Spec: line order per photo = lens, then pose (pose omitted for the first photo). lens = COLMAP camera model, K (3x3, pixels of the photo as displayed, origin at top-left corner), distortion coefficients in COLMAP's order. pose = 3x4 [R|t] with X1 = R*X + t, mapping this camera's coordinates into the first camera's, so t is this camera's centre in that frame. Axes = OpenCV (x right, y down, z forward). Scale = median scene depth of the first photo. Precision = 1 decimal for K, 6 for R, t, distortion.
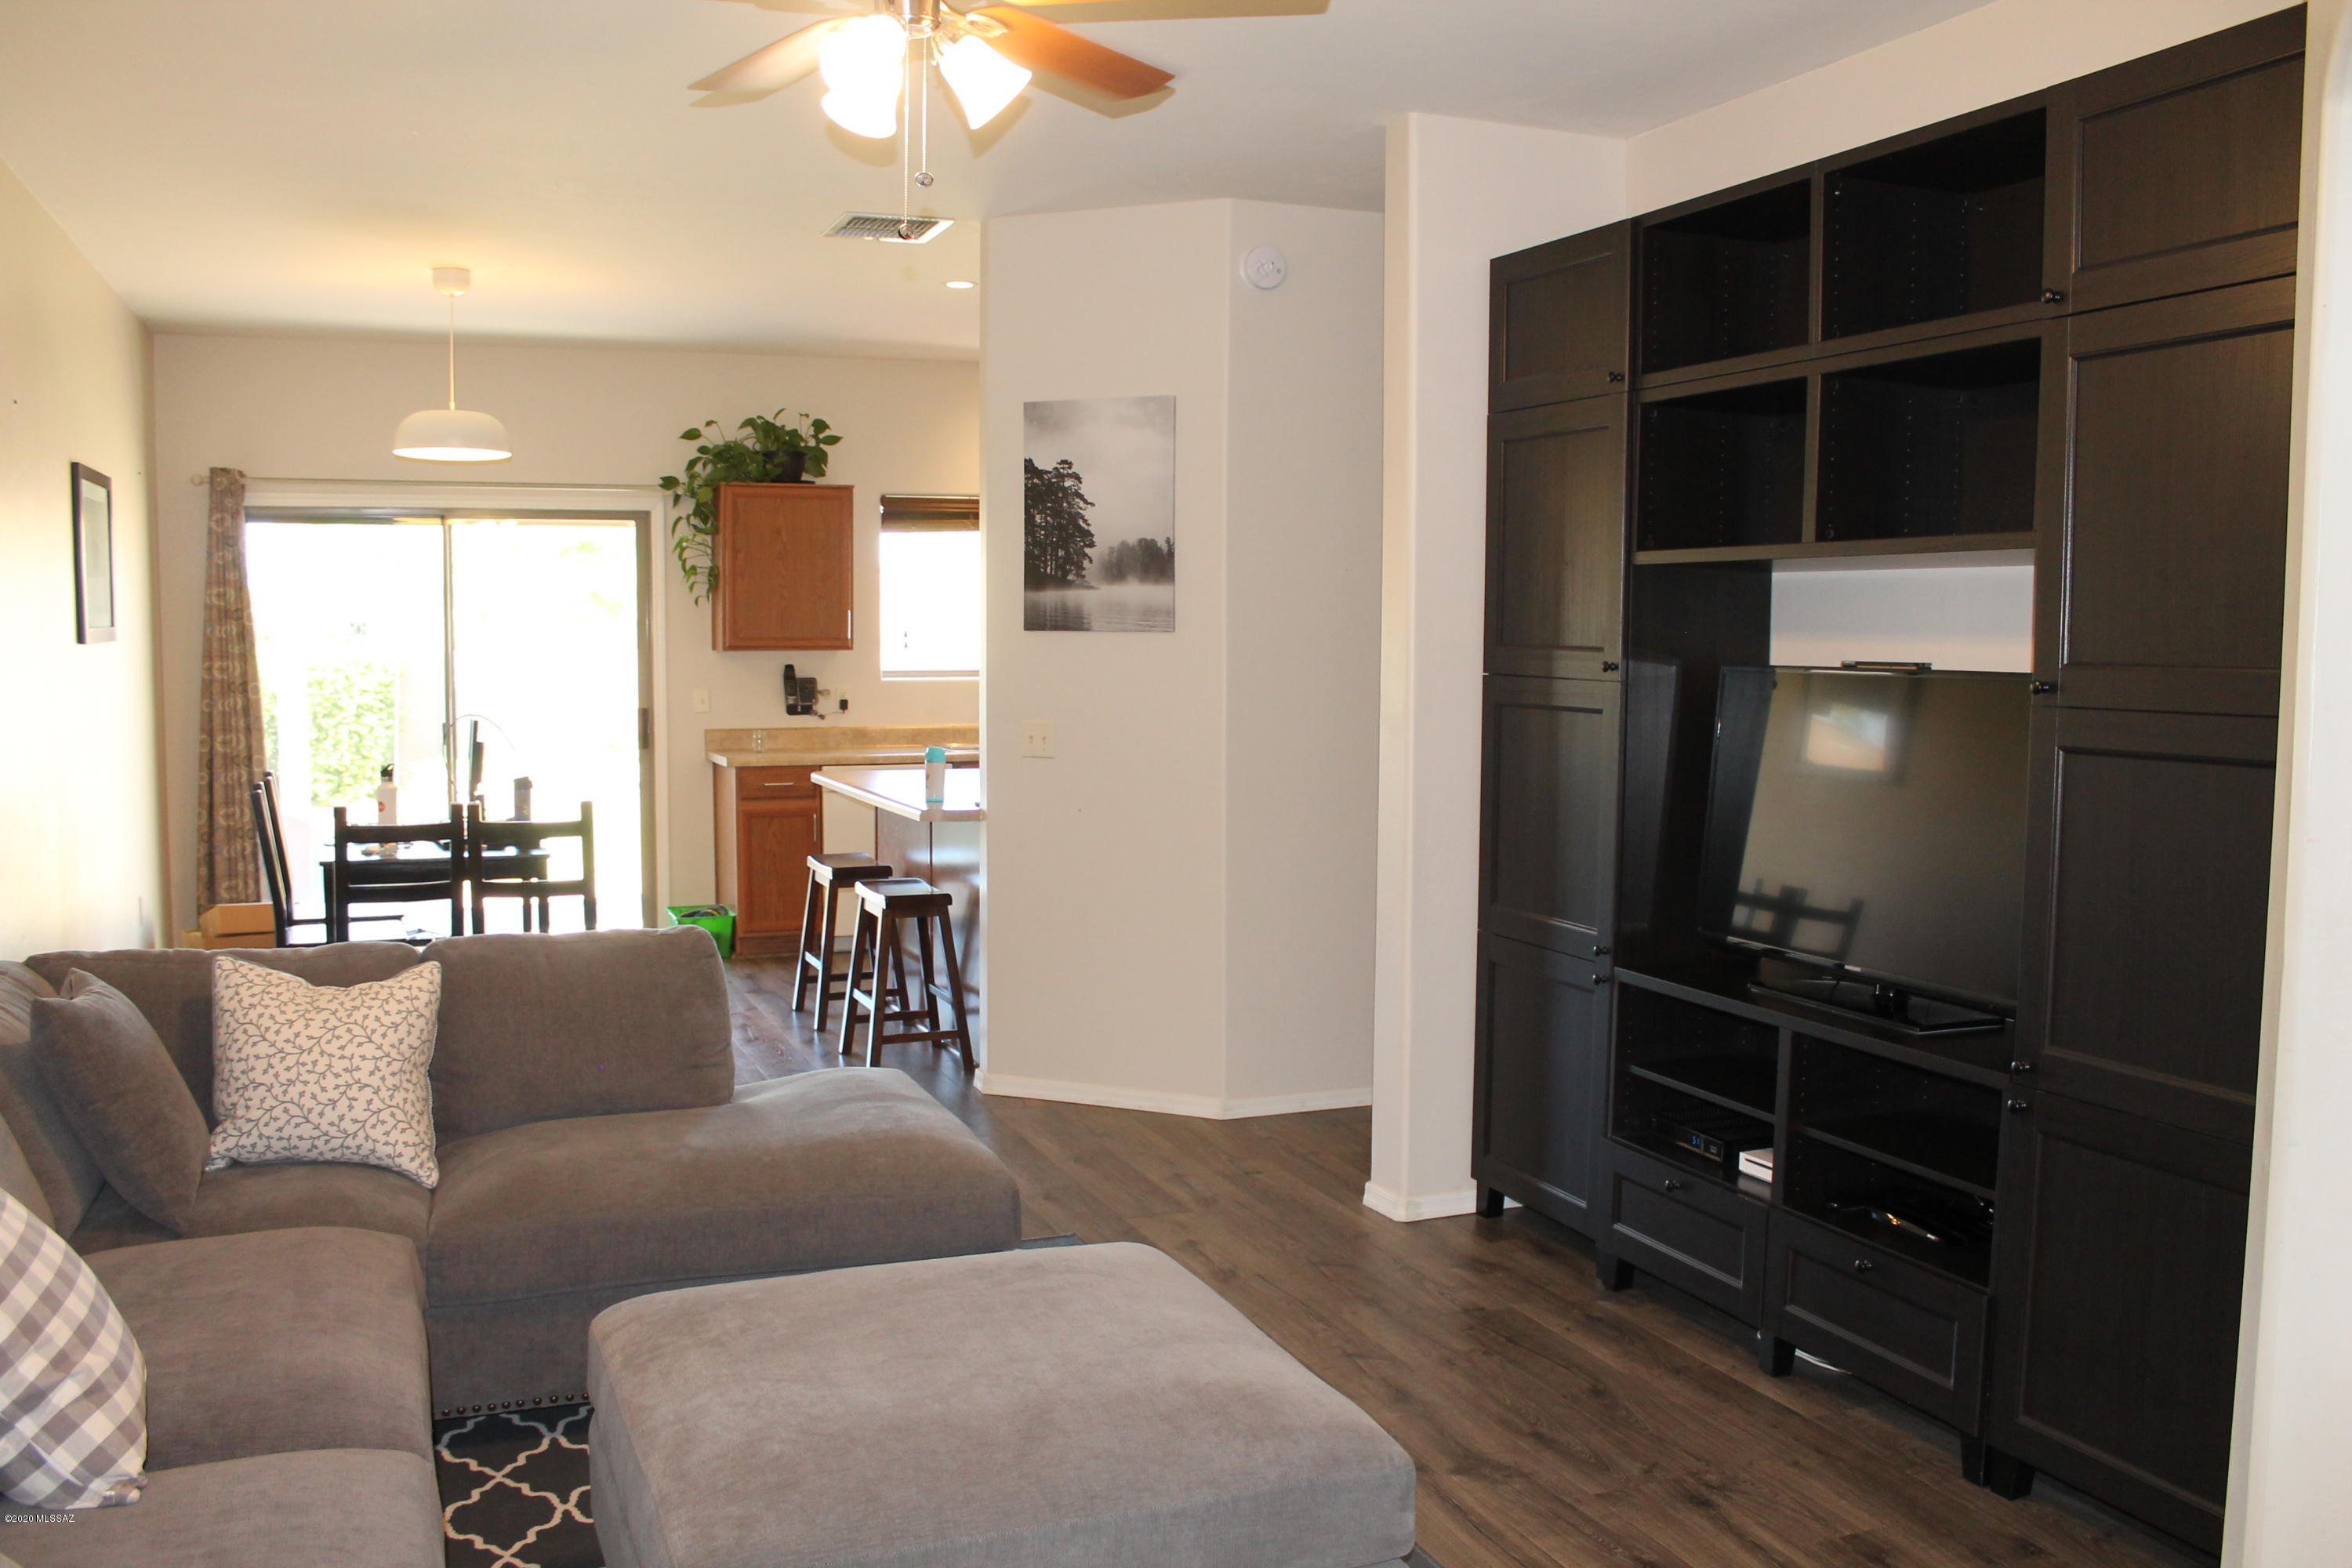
lens RADIAL K [[1966.0, 0, 1180.2], [0, 1966.0, 785.6], [0, 0, 1]] dist [-0.101367, 0.055510]
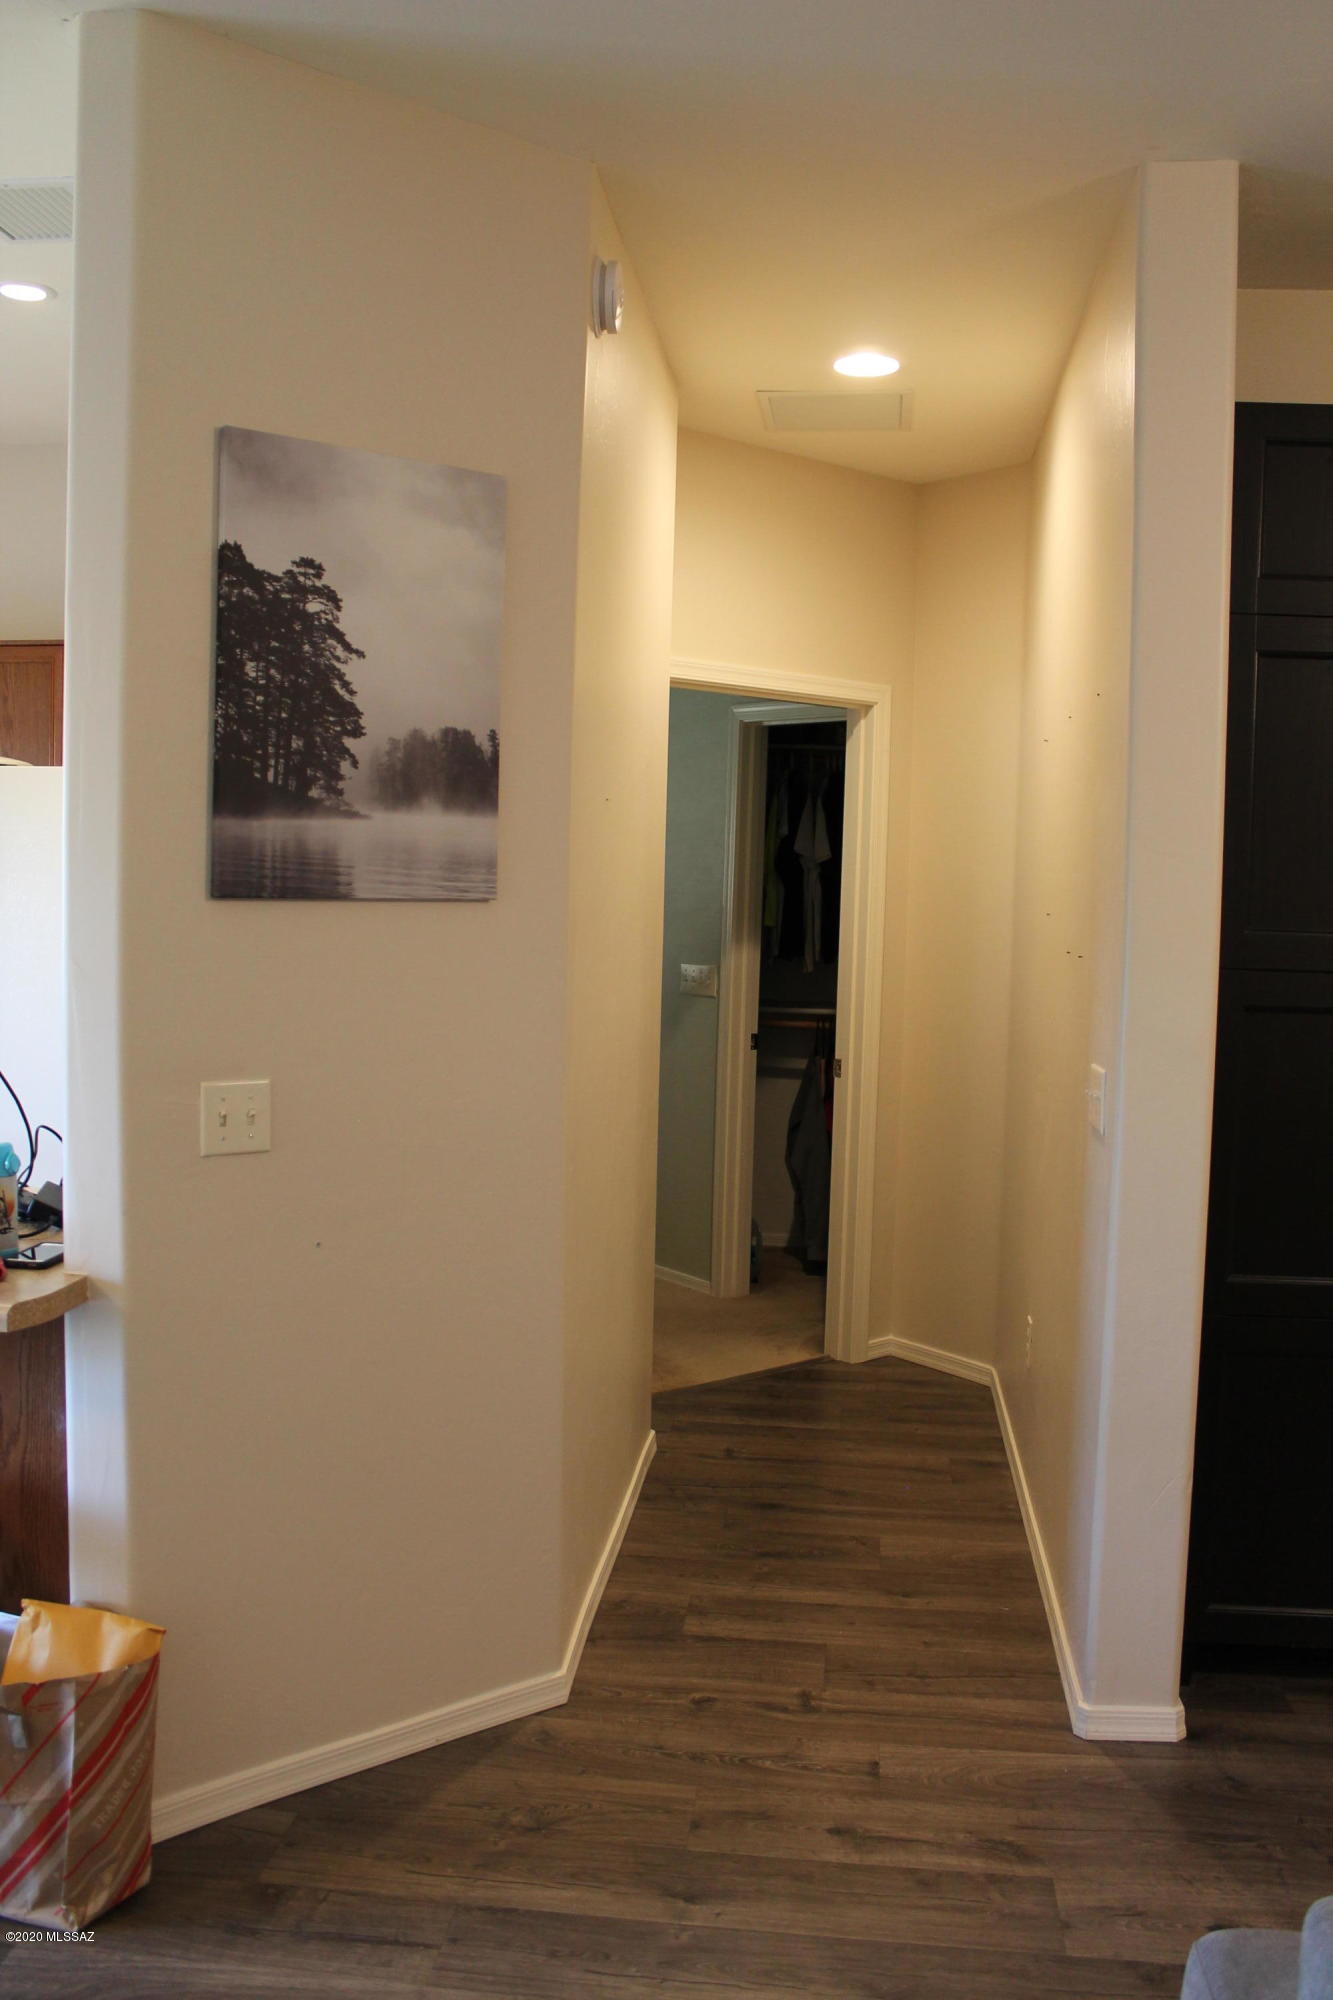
lens RADIAL K [[1671.8, 0, 670.5], [0, 1671.8, 998.1], [0, 0, 1]] dist [-0.101367, 0.055510]
pose [[0.470121, -0.067284, 0.880034, -0.395209], [0.052648, 0.997452, 0.048137, -0.069695], [-0.881030, 0.023702, 0.472465, 0.723048]]
